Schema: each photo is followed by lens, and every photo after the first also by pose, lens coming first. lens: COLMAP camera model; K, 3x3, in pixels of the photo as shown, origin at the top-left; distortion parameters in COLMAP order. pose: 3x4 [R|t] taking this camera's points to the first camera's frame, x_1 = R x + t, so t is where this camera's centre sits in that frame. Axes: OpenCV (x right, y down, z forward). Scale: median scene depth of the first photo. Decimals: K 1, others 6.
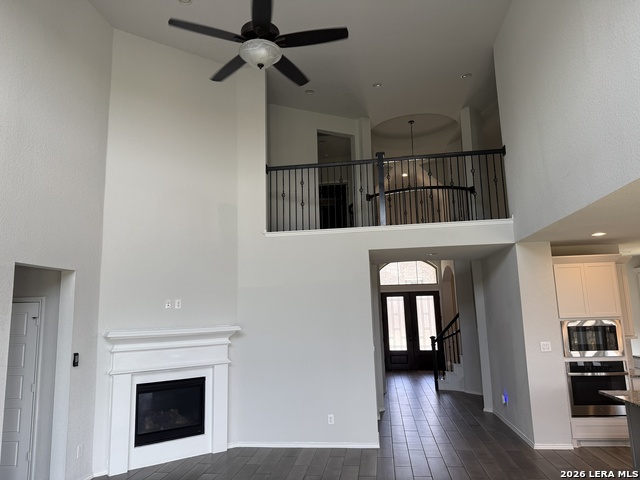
lens RADIAL K [[453.3, 0, 320.0], [0, 453.3, 240.0], [0, 0, 1]] dist [-0.000910, -0.005360]
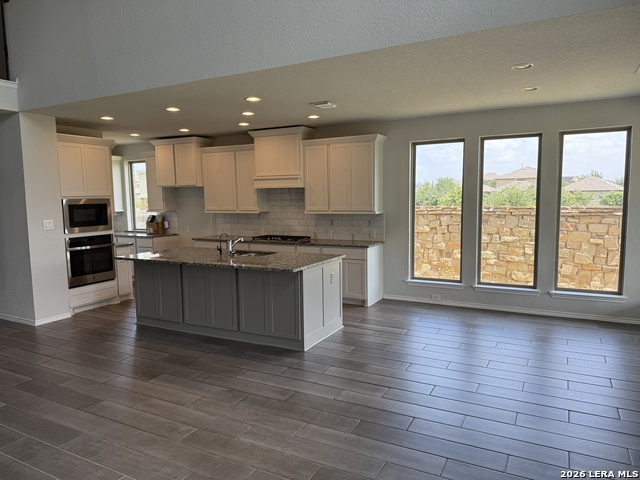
lens RADIAL K [[453.3, 0, 320.0], [0, 453.3, 240.0], [0, 0, 1]] dist [-0.000910, -0.005360]
pose [[0.343671, -0.077150, 0.935916, -1.145436], [-0.149485, 0.979418, 0.135628, 0.239765], [-0.927116, -0.186517, 0.325065, 0.659320]]
